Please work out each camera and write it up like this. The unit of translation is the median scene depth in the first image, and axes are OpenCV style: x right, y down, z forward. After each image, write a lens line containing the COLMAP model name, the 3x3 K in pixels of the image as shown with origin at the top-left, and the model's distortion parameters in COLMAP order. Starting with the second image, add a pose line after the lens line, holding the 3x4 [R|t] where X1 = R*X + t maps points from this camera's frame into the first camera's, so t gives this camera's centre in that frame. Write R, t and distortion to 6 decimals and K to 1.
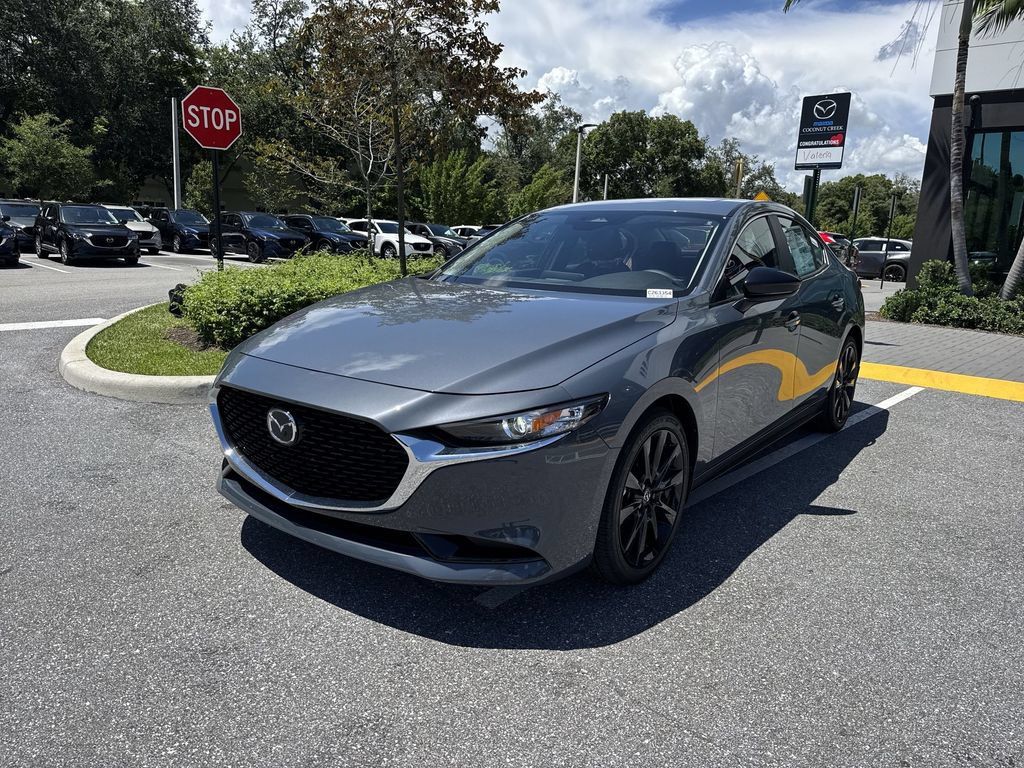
lens RADIAL K [[720.2, 0, 508.3], [0, 720.2, 389.1], [0, 0, 1]] dist [0.088436, -0.121449]
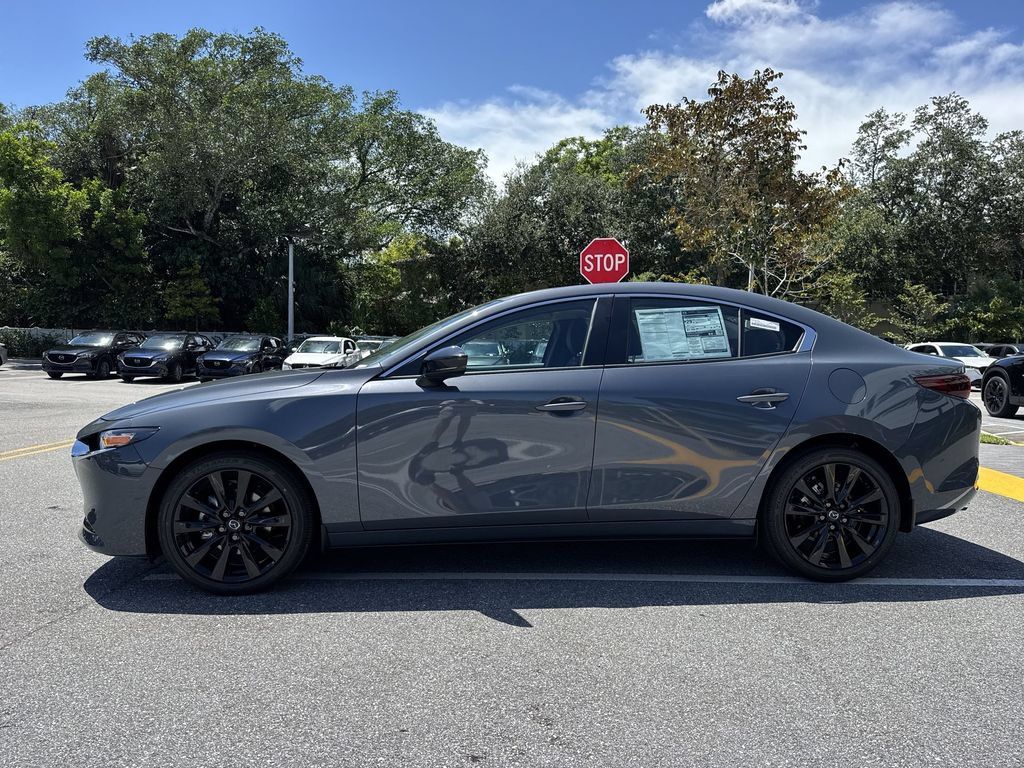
lens RADIAL K [[715.5, 0, 506.9], [0, 715.5, 398.8], [0, 0, 1]] dist [0.082394, -0.112510]
pose [[0.660072, 0.016123, -0.751029, 0.144536], [-0.142034, 0.984415, -0.103699, 0.000020], [0.737652, 0.175121, 0.652075, 0.051705]]
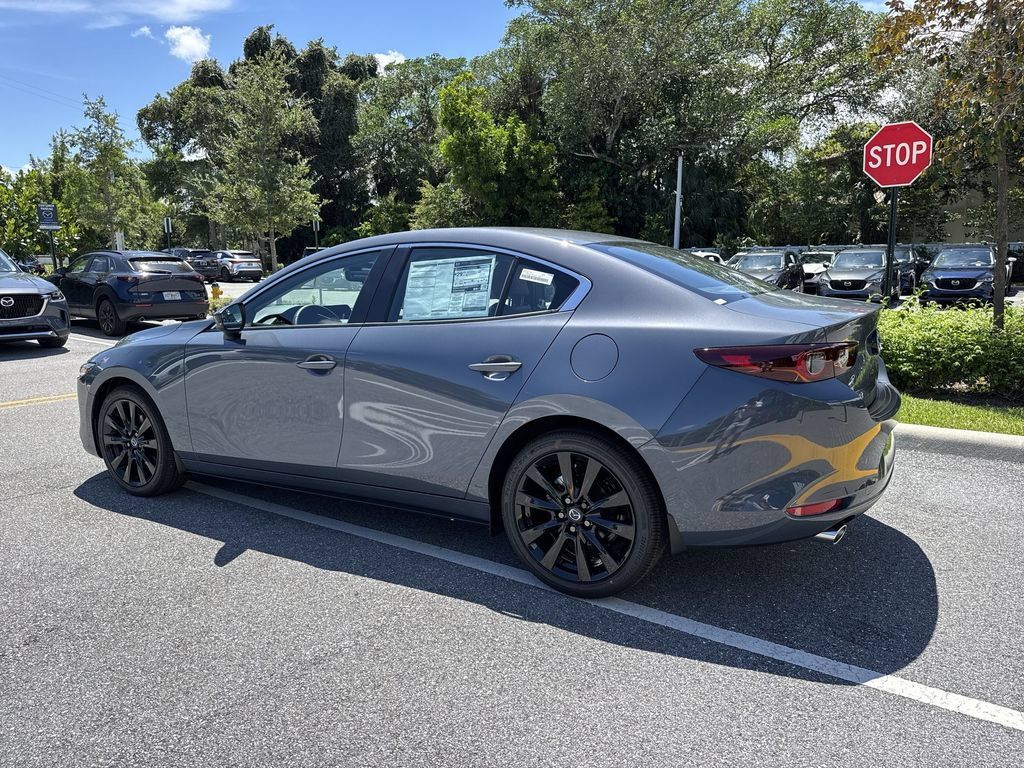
lens RADIAL K [[718.0, 0, 507.6], [0, 718.0, 380.5], [0, 0, 1]] dist [0.087870, -0.110779]
pose [[0.118440, 0.117654, -0.985966, 0.186691], [-0.187648, 0.977716, 0.094128, -0.028999], [0.975069, 0.173866, 0.137878, 0.158324]]
